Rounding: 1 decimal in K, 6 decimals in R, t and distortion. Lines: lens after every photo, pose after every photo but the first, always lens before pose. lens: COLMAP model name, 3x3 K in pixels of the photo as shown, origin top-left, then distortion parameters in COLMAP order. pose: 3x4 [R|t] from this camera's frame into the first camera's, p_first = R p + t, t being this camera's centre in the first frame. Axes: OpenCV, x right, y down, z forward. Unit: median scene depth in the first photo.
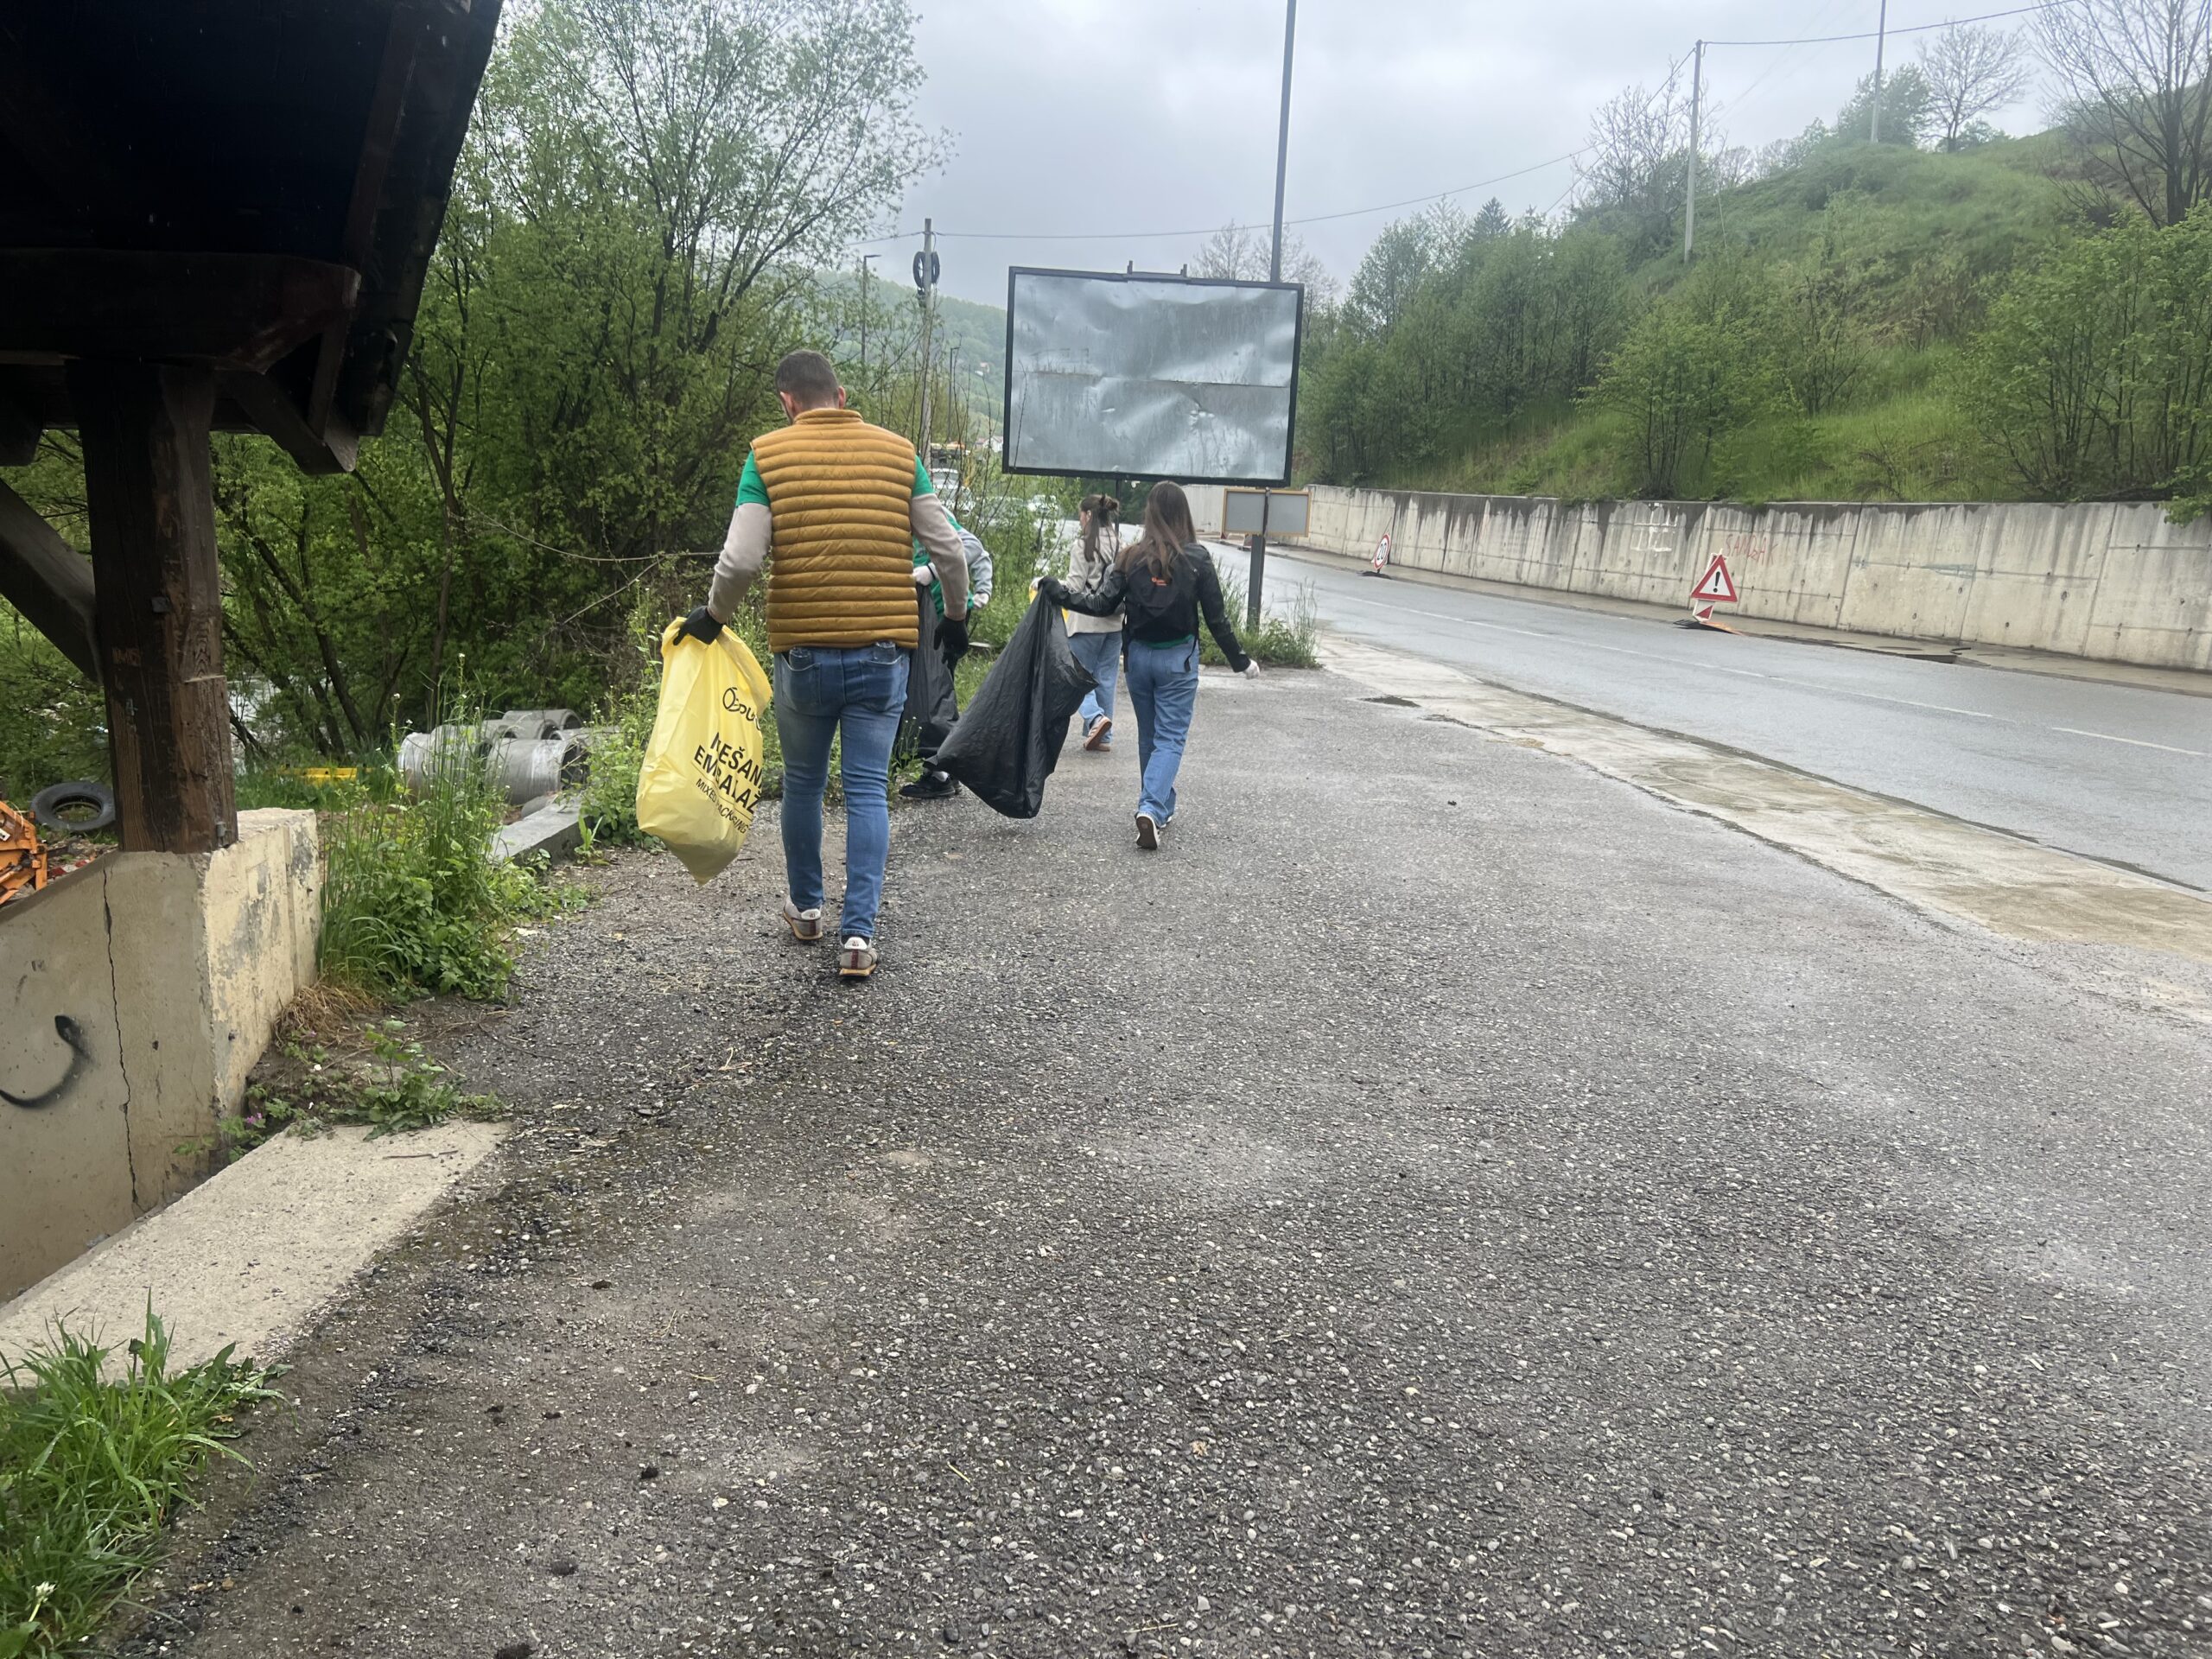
lens RADIAL K [[1646.8, 0, 1093.6], [0, 1646.8, 822.6], [0, 0, 1]] dist [0.053332, -0.064596]
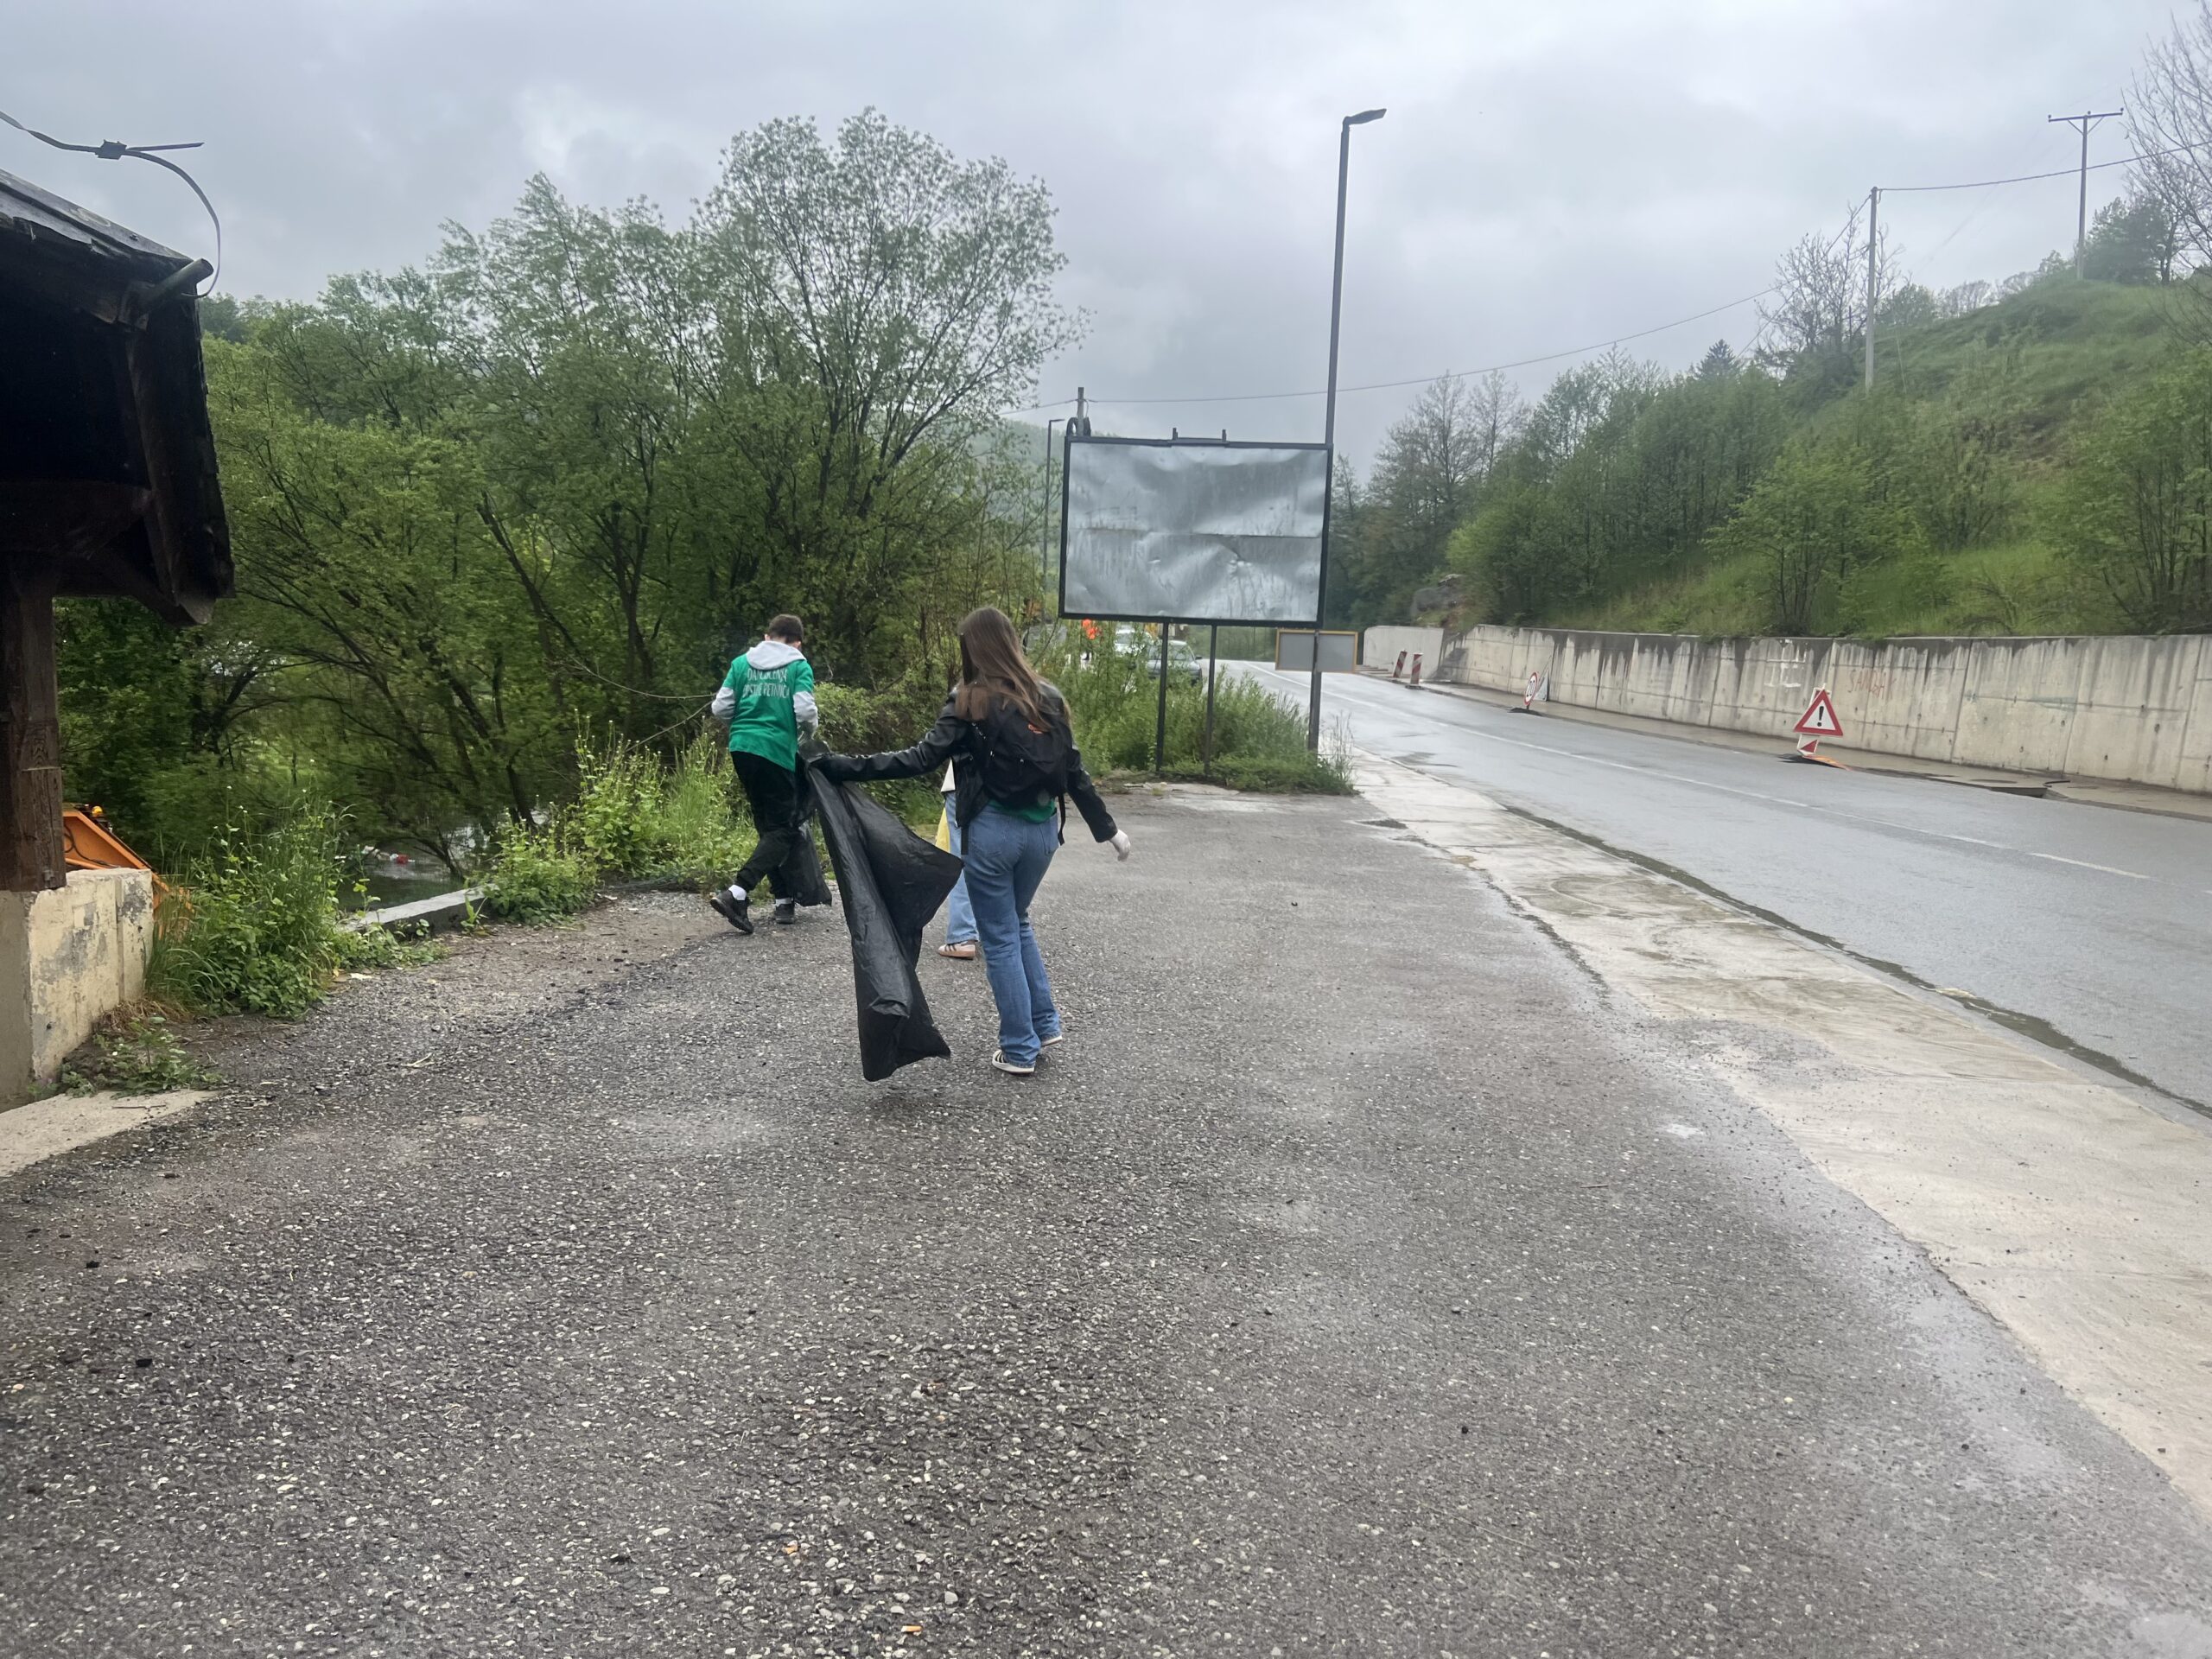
lens RADIAL K [[1646.8, 0, 1123.5], [0, 1646.8, 818.2], [0, 0, 1]] dist [0.053332, -0.064596]
pose [[0.991664, 0.003260, -0.128806, 0.130039], [-0.014512, 0.996145, -0.086511, 0.014802], [0.128027, 0.087659, 0.987889, -0.065248]]
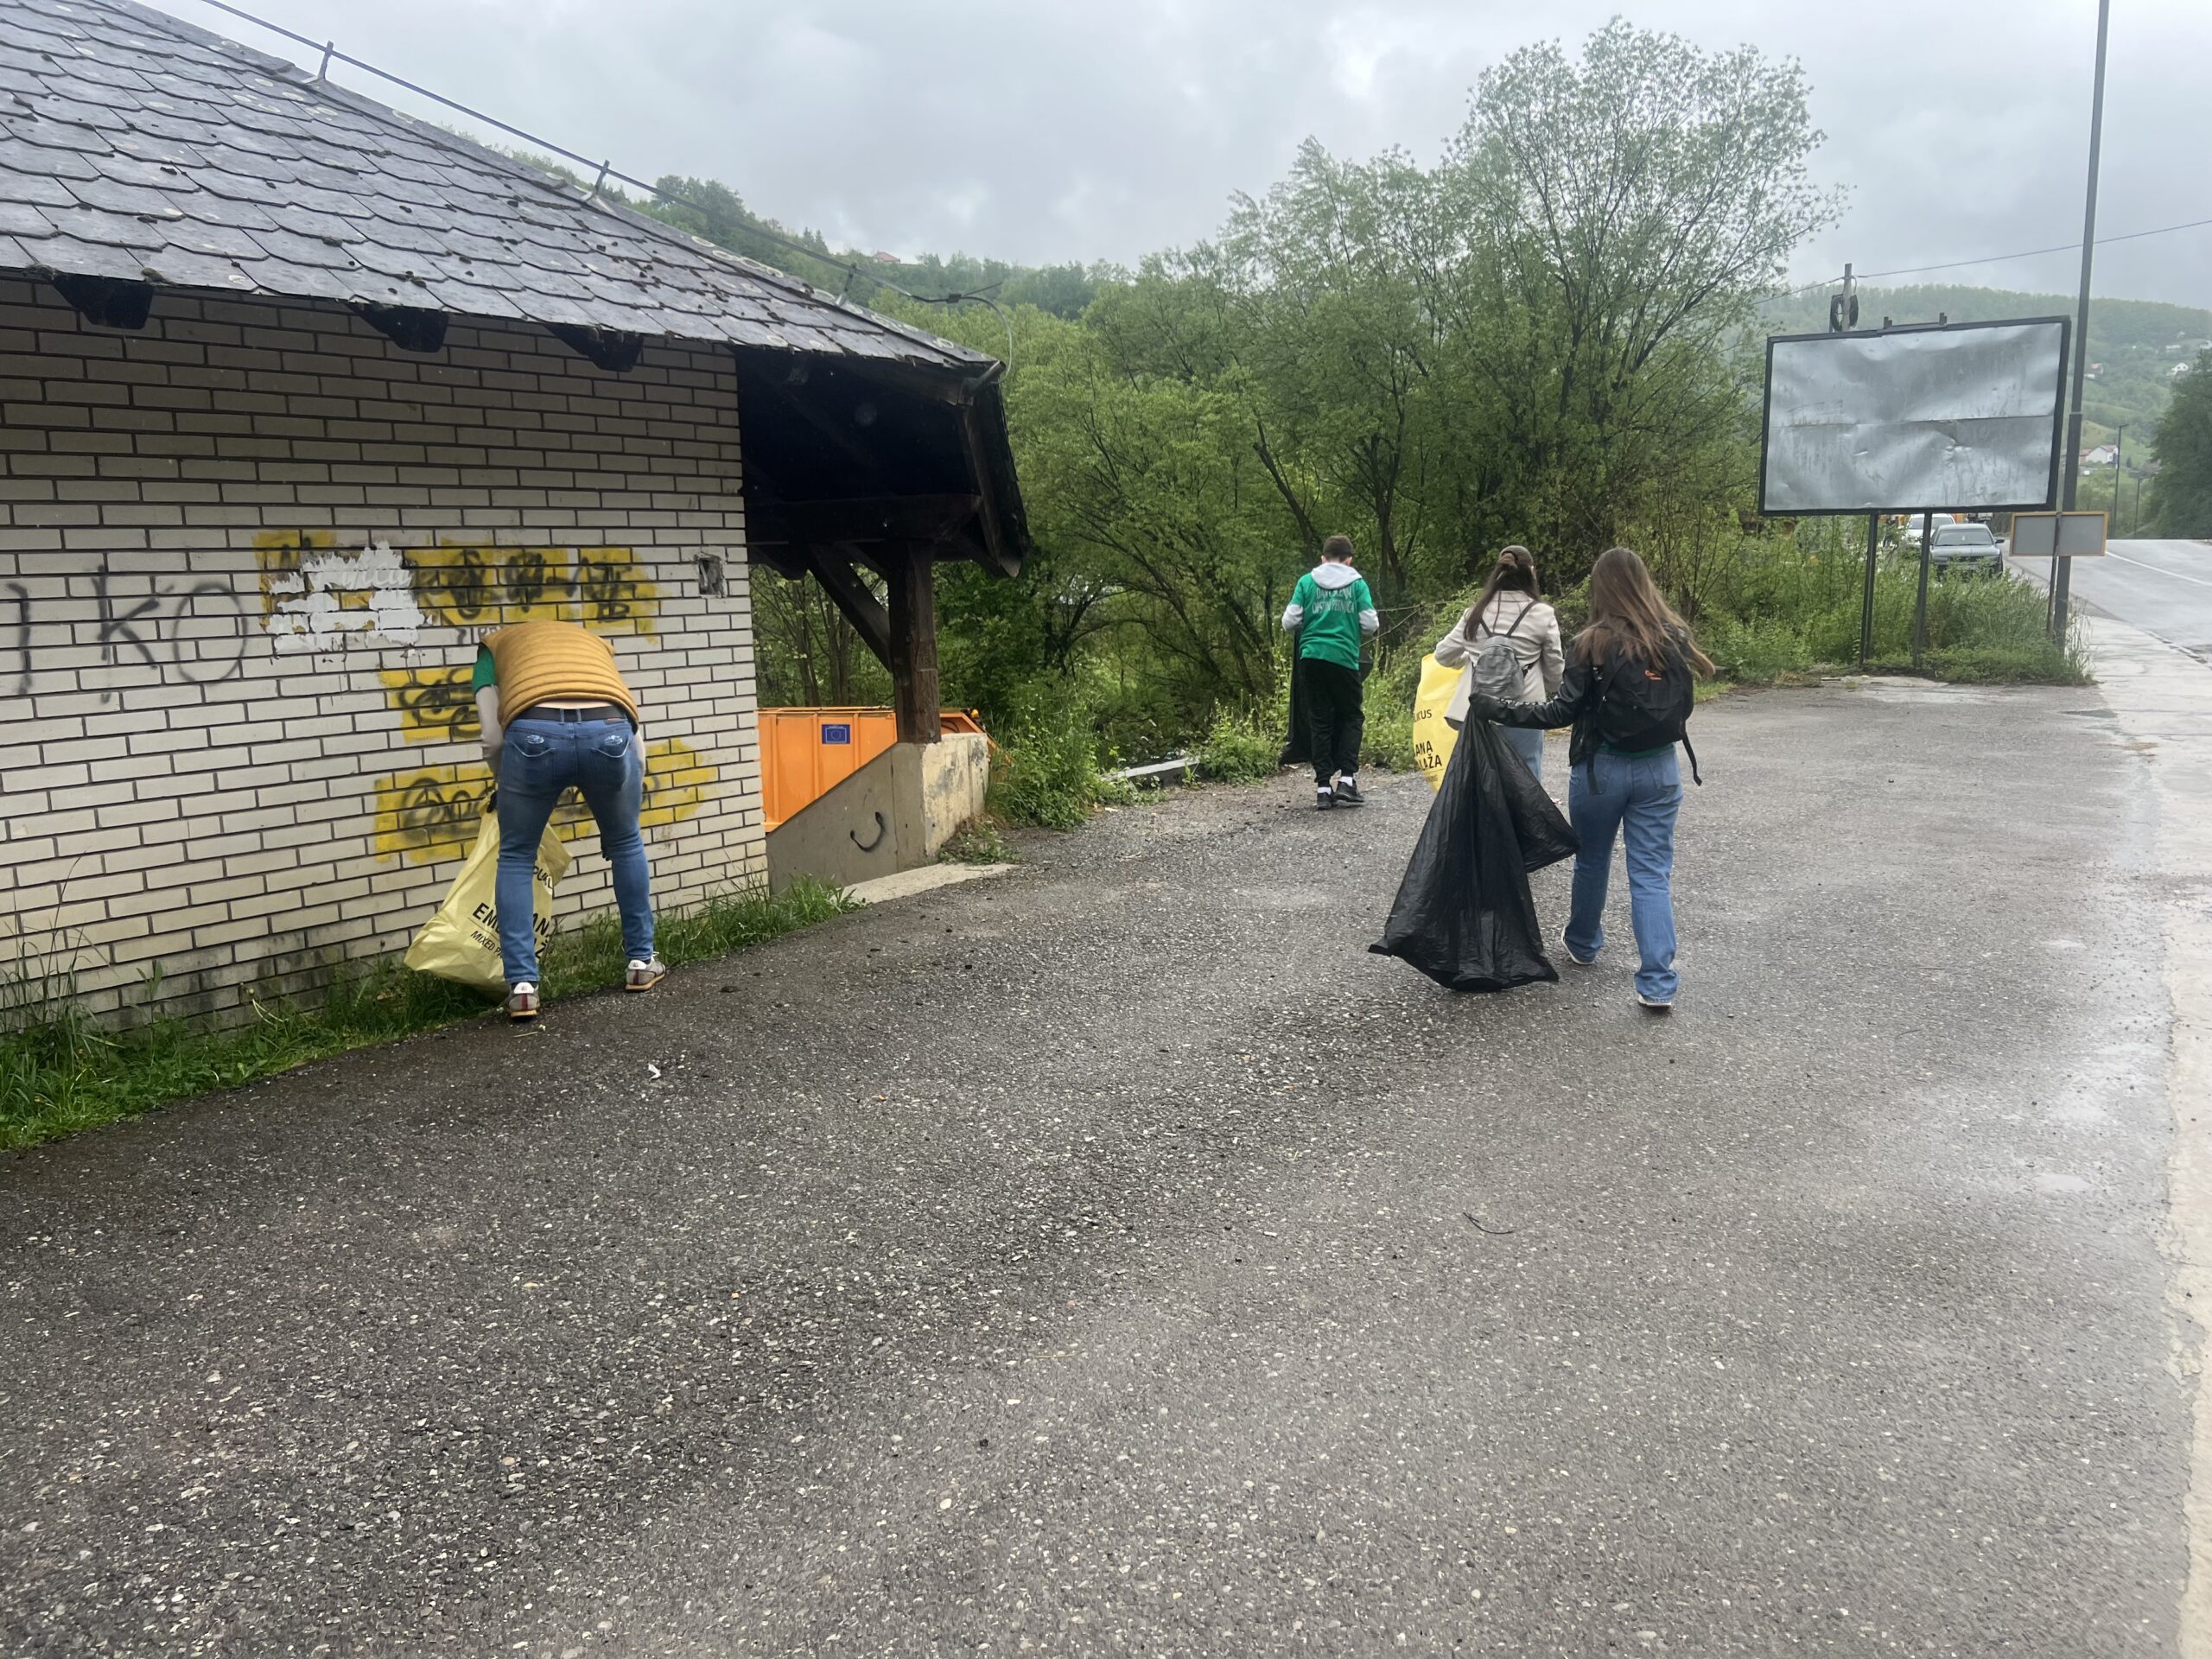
lens RADIAL K [[1646.8, 0, 1123.8], [0, 1646.8, 828.9], [0, 0, 1]] dist [0.053332, -0.064596]
pose [[0.826996, 0.035705, -0.561072, 0.232065], [-0.049701, 0.998717, -0.009702, 0.033696], [0.560006, 0.035909, 0.827710, -0.175893]]
